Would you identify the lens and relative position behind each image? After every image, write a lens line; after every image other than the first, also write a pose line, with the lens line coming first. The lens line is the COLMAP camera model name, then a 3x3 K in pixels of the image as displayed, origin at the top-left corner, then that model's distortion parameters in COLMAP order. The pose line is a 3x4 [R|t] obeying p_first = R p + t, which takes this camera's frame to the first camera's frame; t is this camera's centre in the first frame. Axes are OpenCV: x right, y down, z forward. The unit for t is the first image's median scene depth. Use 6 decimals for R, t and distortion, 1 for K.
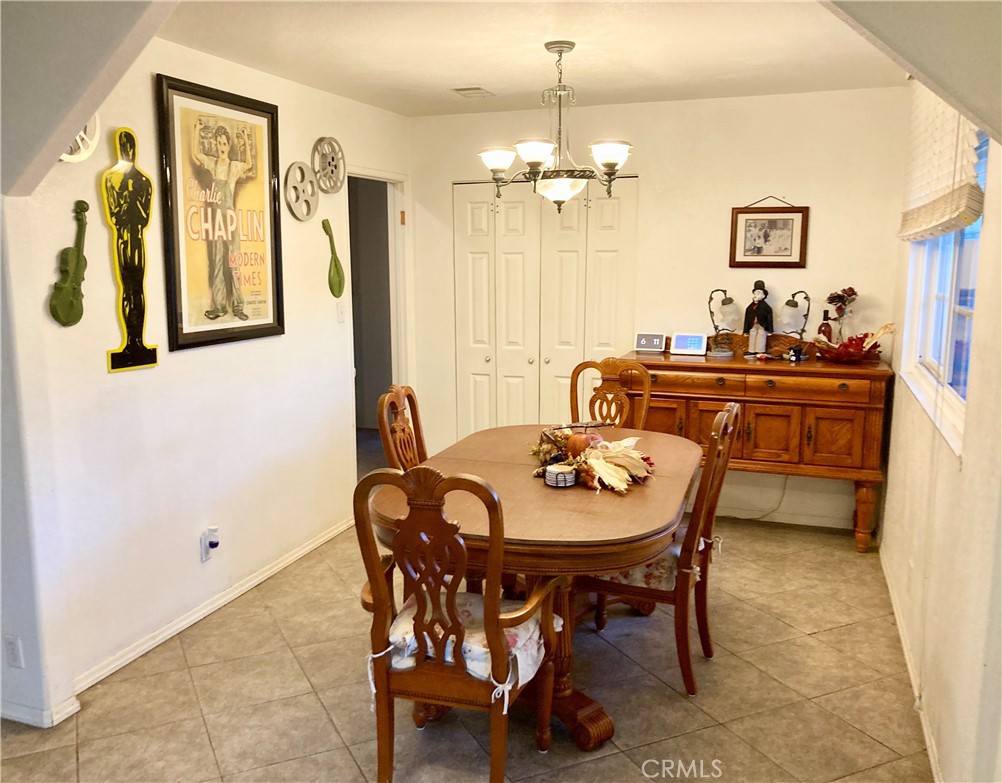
lens RADIAL K [[856.3, 0, 501.0], [0, 856.3, 391.5], [0, 0, 1]] dist [0.003722, 0.000452]
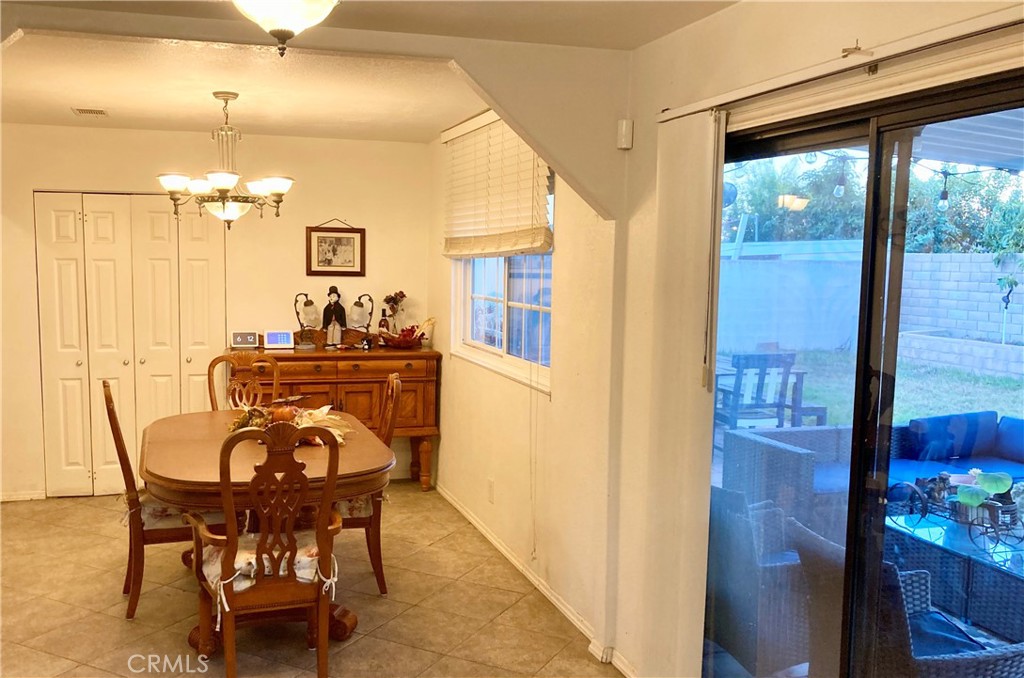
lens RADIAL K [[809.8, 0, 512.0], [0, 809.8, 339.0], [0, 0, 1]] dist [0.005354, -0.003491]
pose [[0.801085, -0.040361, 0.597188, -0.196022], [0.079016, 0.996123, -0.038670, 0.012759], [-0.593312, 0.078165, 0.801168, -0.088278]]
